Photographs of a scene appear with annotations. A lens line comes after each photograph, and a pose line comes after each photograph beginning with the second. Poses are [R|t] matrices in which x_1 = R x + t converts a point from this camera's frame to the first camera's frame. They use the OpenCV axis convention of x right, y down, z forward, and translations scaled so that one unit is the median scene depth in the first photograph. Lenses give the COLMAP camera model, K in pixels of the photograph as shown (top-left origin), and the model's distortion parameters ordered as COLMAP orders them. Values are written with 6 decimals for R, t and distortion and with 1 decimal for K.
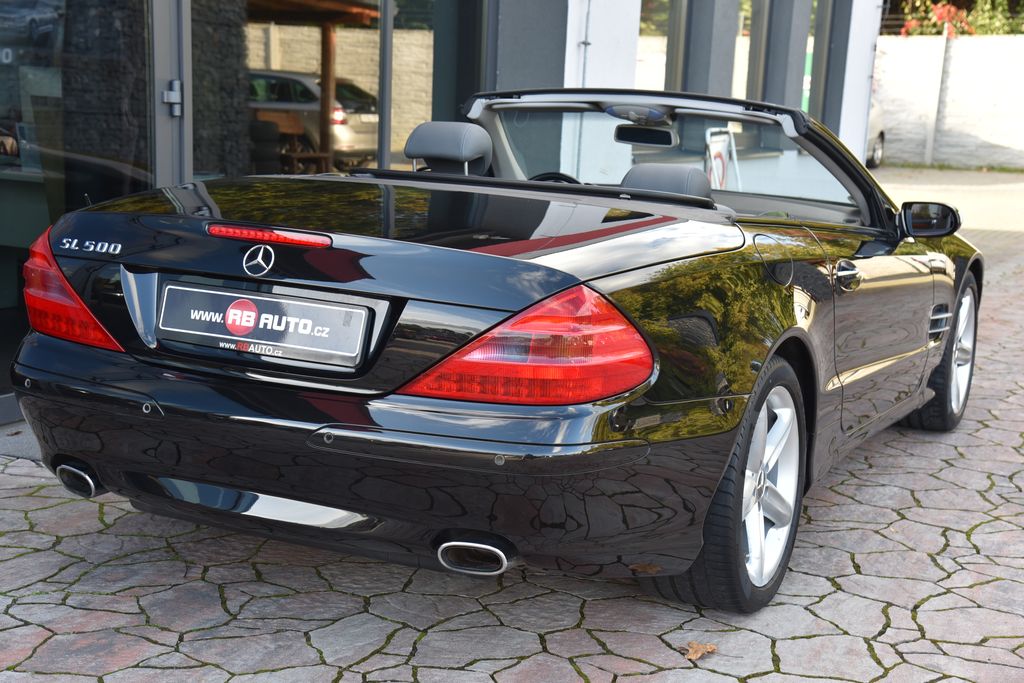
lens RADIAL K [[1547.9, 0, 512.0], [0, 1547.9, 341.5], [0, 0, 1]] dist [0.300141, 0.013093]
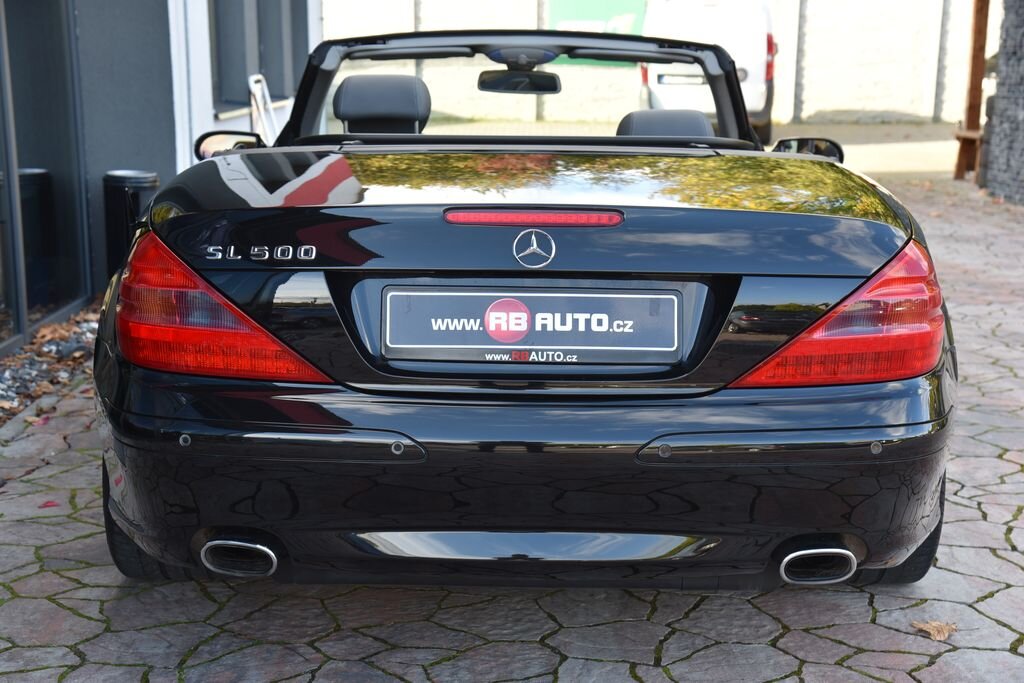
lens RADIAL K [[1685.7, 0, 512.0], [0, 1685.7, 341.5], [0, 0, 1]] dist [0.331491, 0.159853]
pose [[0.893167, -0.114005, 0.435034, -0.557154], [0.106075, 0.993447, 0.042561, -0.042065], [-0.437036, 0.008133, 0.899407, 0.211047]]
